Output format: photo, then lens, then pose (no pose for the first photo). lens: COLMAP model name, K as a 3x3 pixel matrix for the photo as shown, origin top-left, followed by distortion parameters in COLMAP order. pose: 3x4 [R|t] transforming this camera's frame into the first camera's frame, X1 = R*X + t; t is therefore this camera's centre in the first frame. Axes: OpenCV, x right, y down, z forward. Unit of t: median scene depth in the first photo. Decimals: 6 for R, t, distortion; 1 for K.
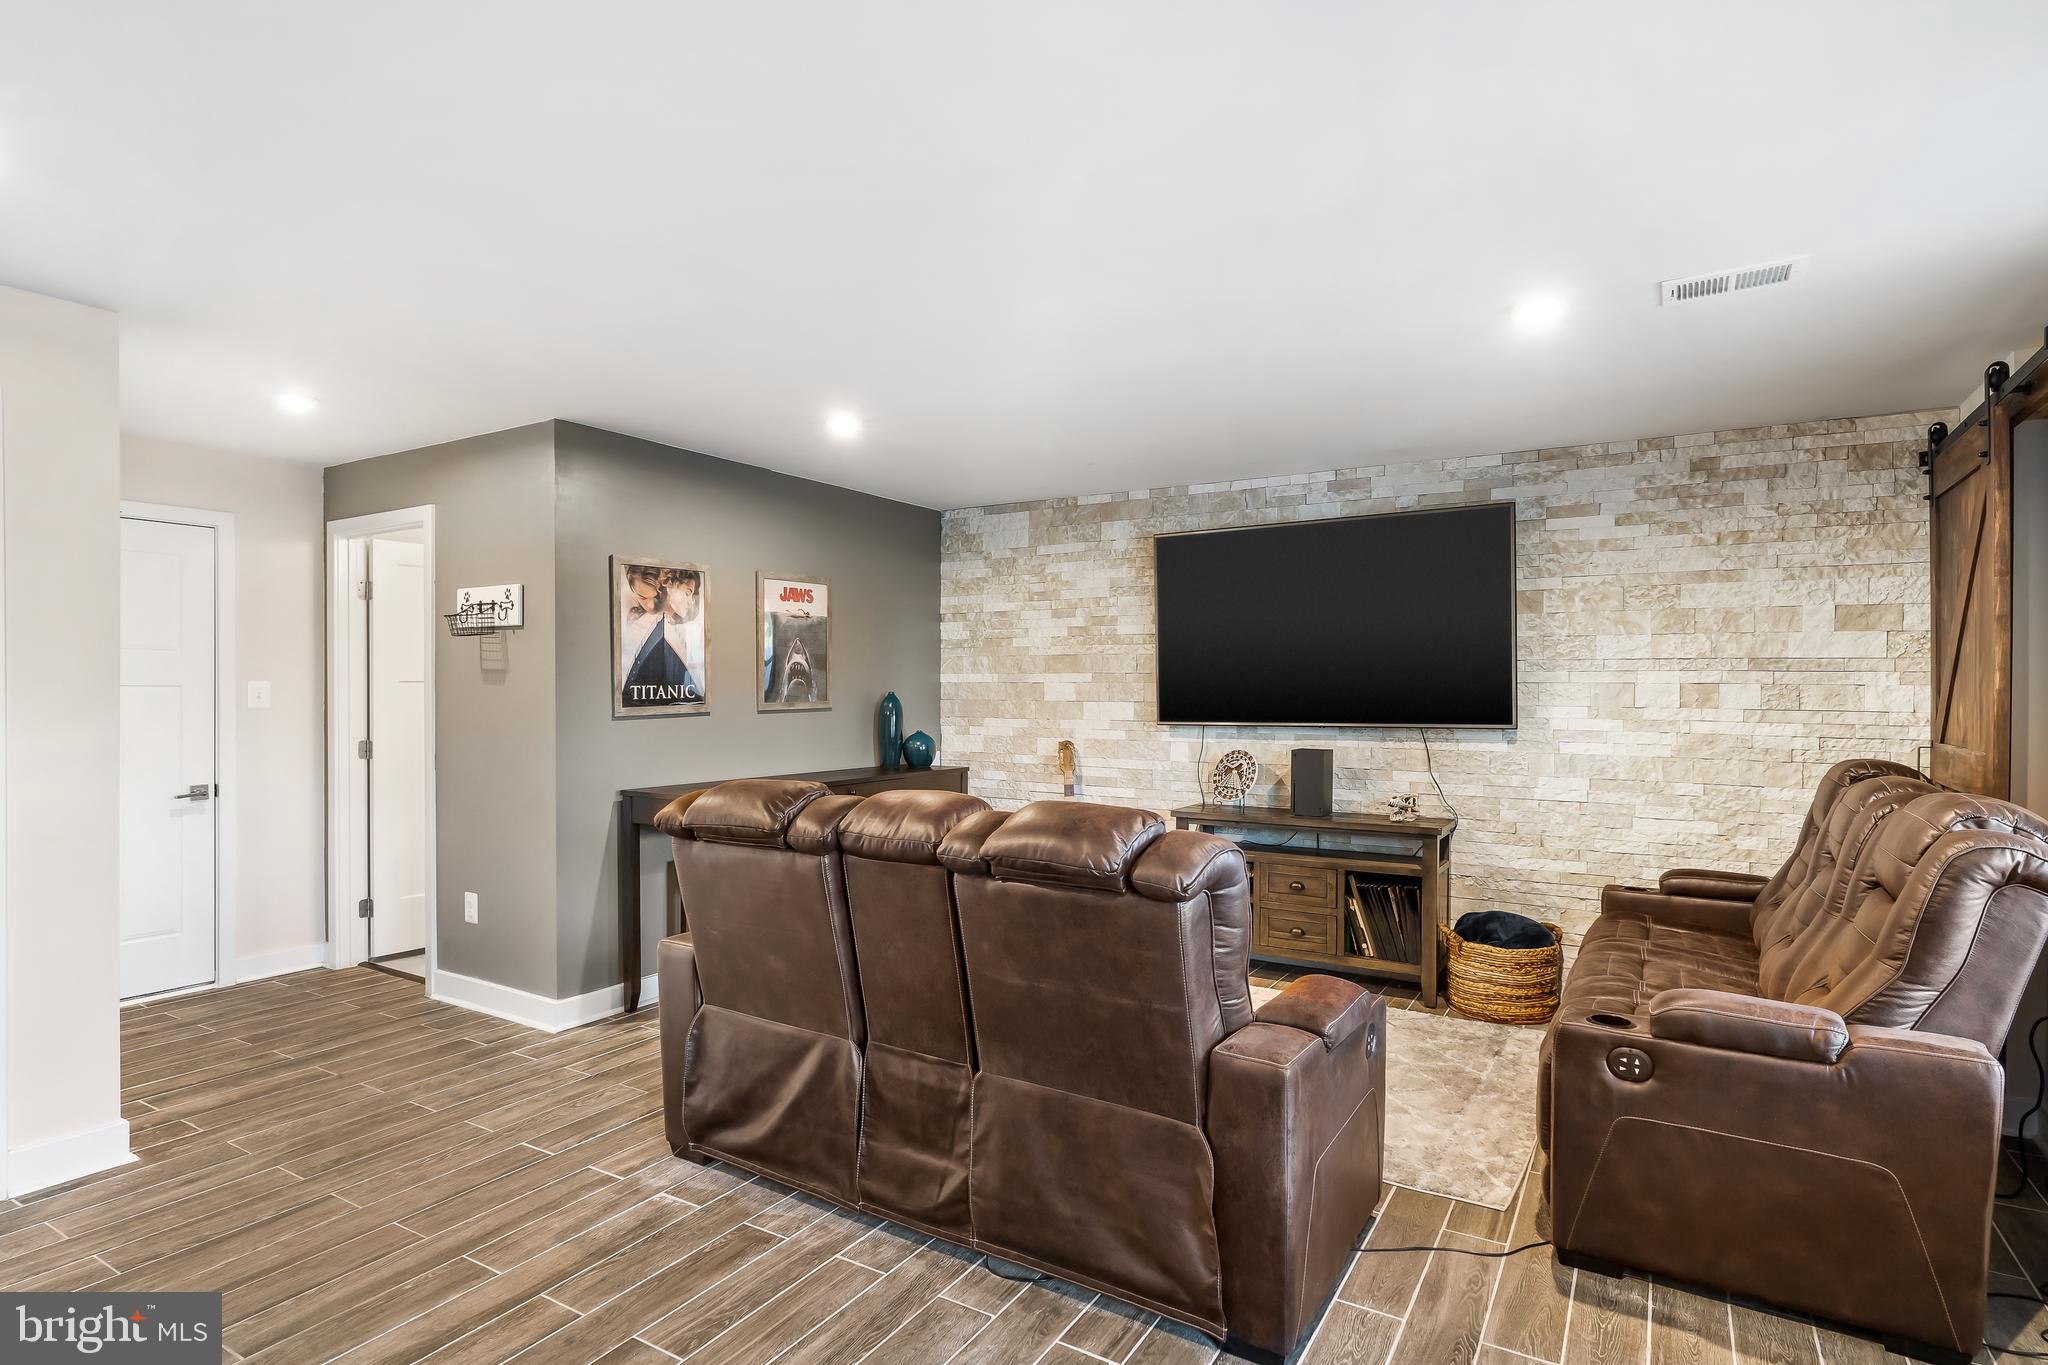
lens RADIAL K [[1048.9, 0, 1018.2], [0, 1048.9, 684.1], [0, 0, 1]] dist [-0.015816, 0.003121]
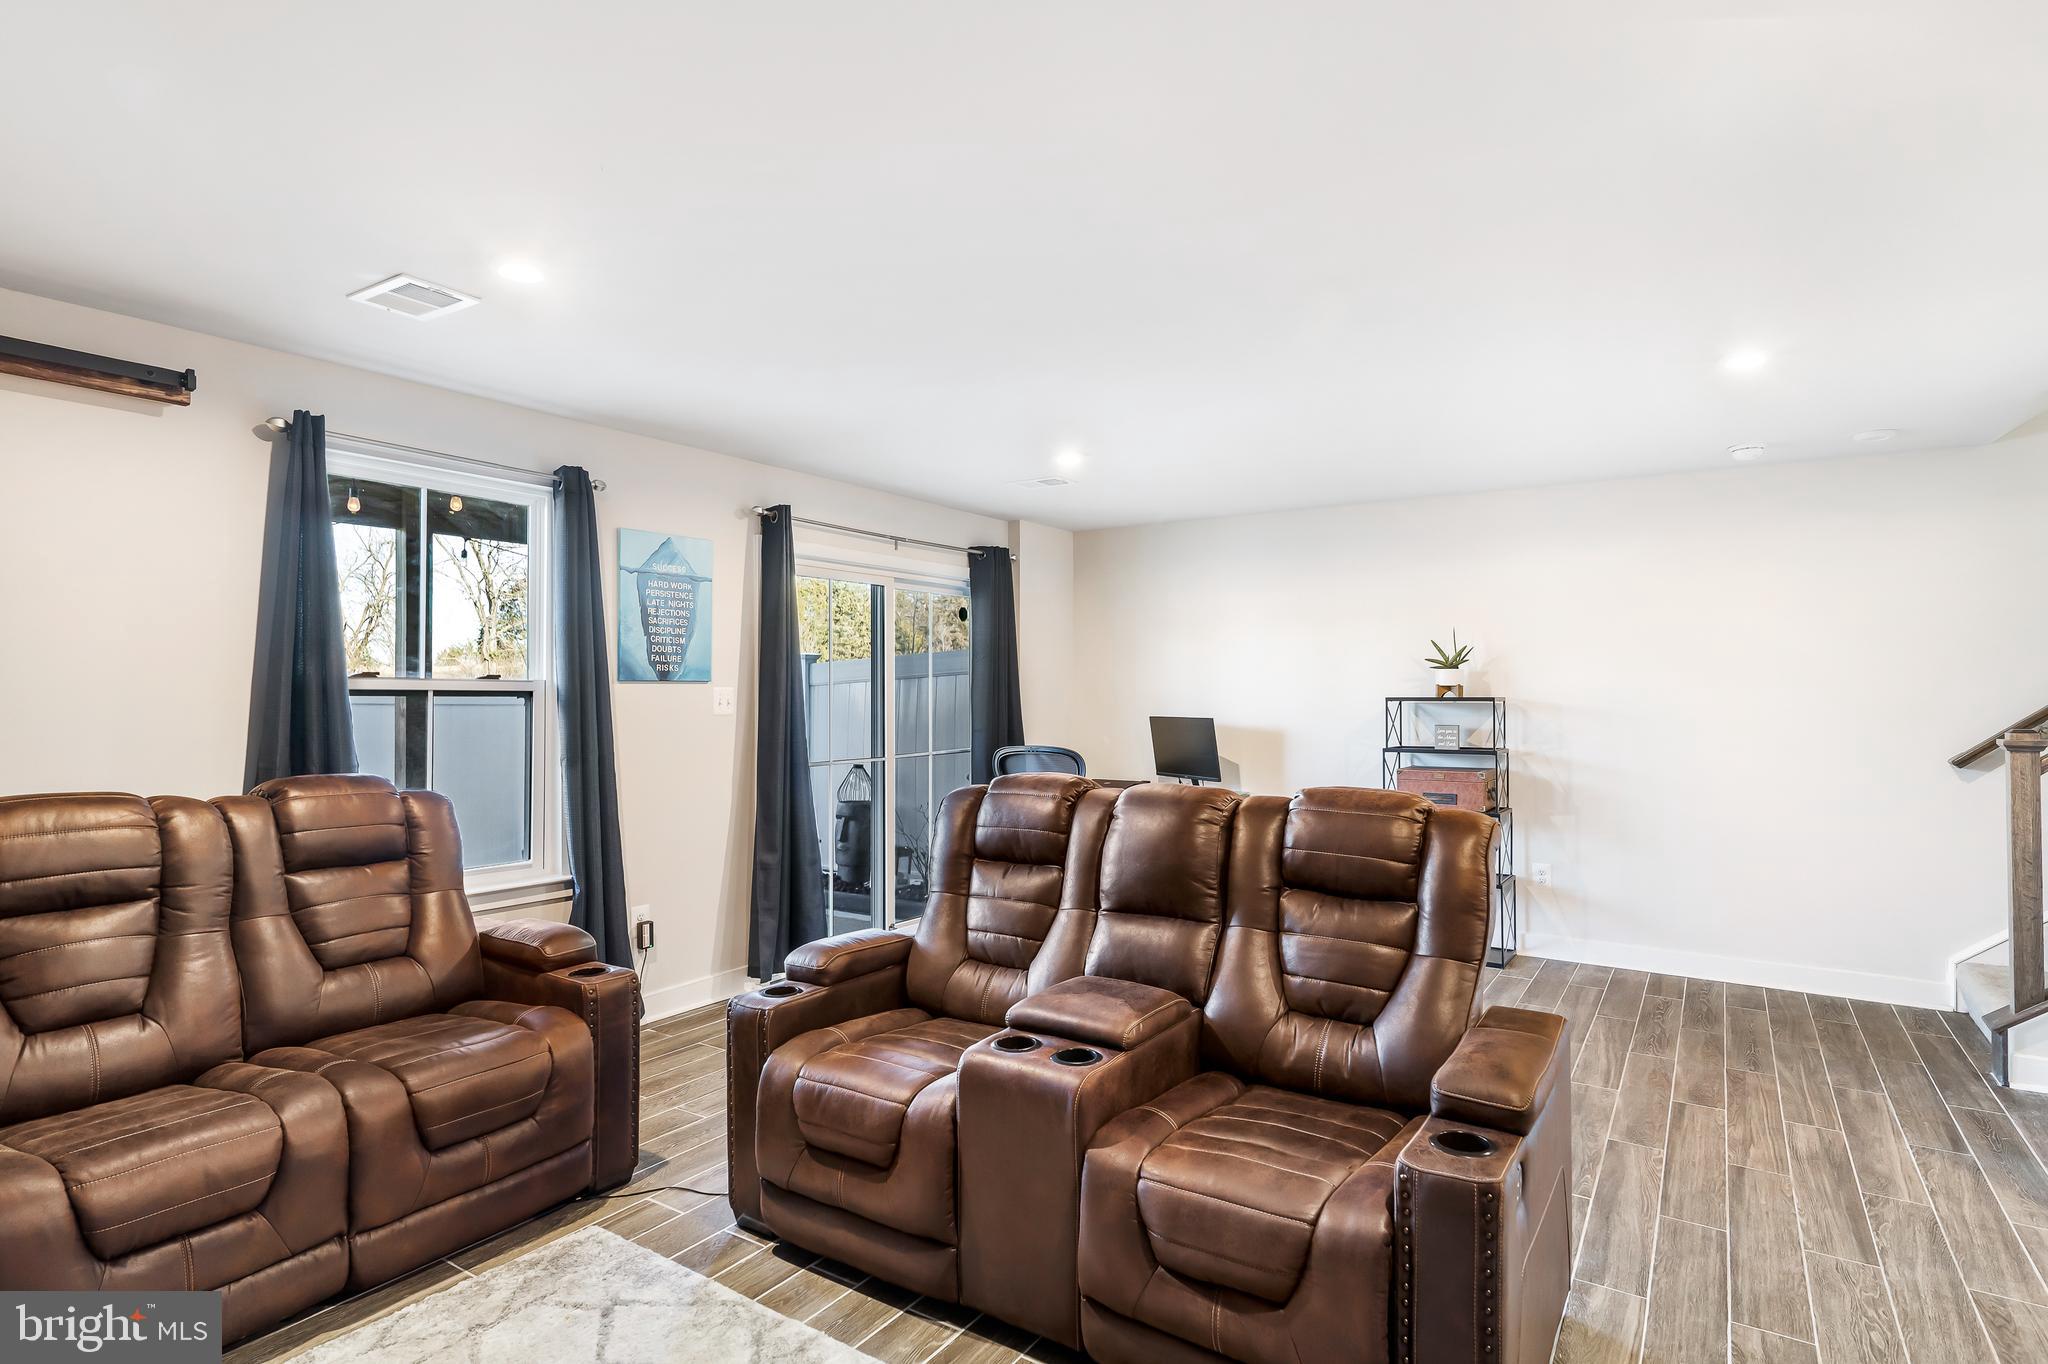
lens RADIAL K [[1048.9, 0, 1025.8], [0, 1048.9, 681.5], [0, 0, 1]] dist [-0.015816, 0.003121]
pose [[-0.999653, -0.004797, 0.025914, 0.025632], [-0.004878, 0.999983, -0.003058, -0.001471], [-0.025899, -0.003183, -0.999660, 1.077625]]
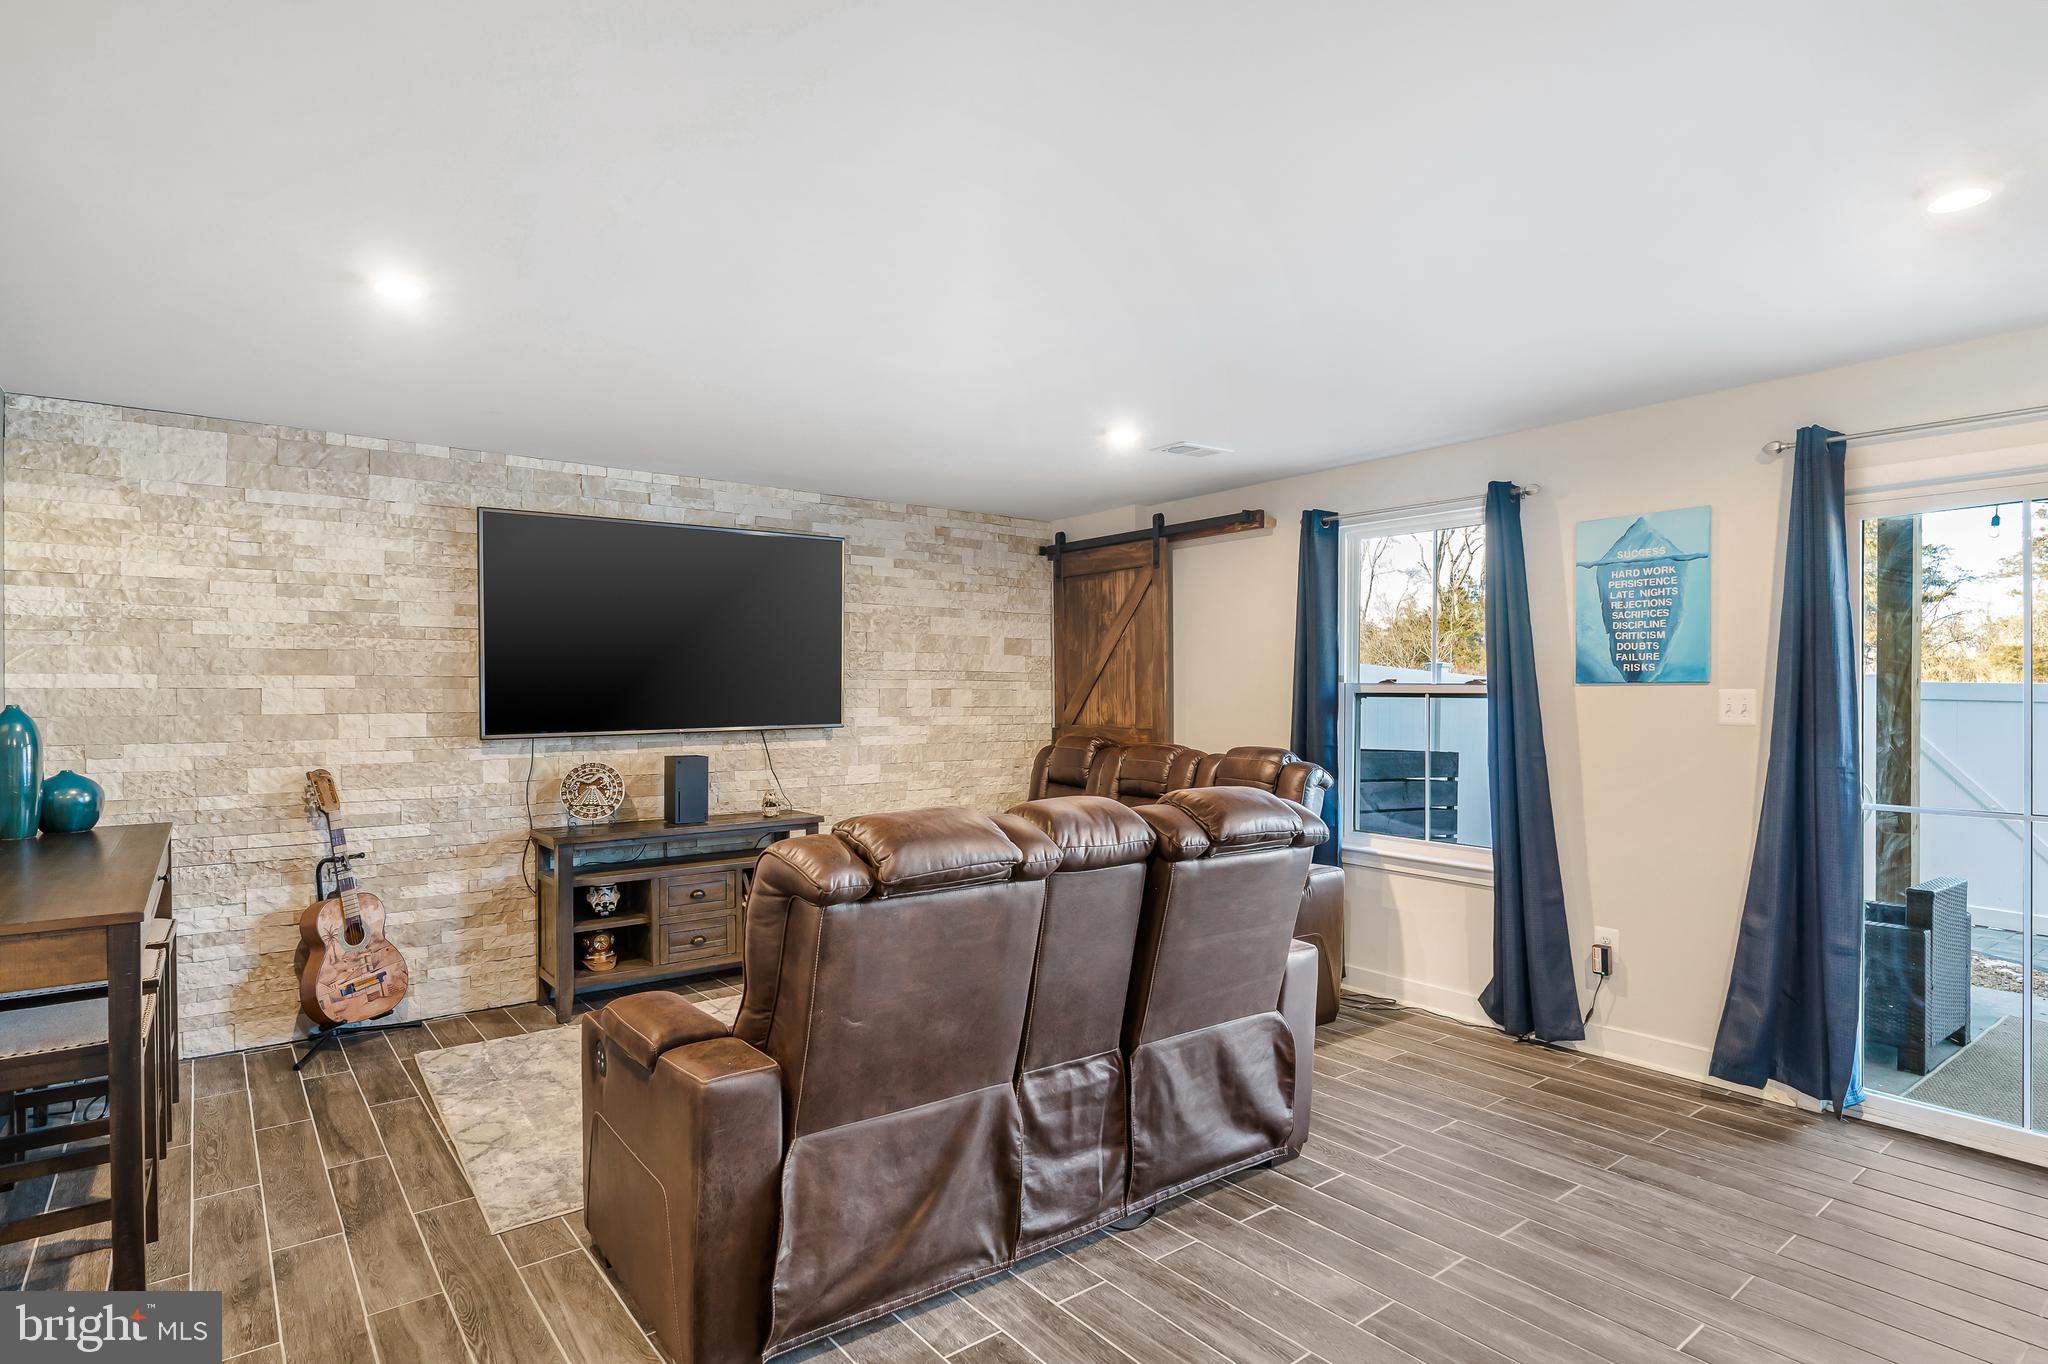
lens RADIAL K [[1048.9, 0, 1016.3], [0, 1048.9, 690.6], [0, 0, 1]] dist [-0.015816, 0.003121]
pose [[0.355222, -0.000570, 0.934782, -0.532558], [0.002691, 0.999996, -0.000413, 0.001972], [-0.934778, 0.002662, 0.355222, 0.356105]]
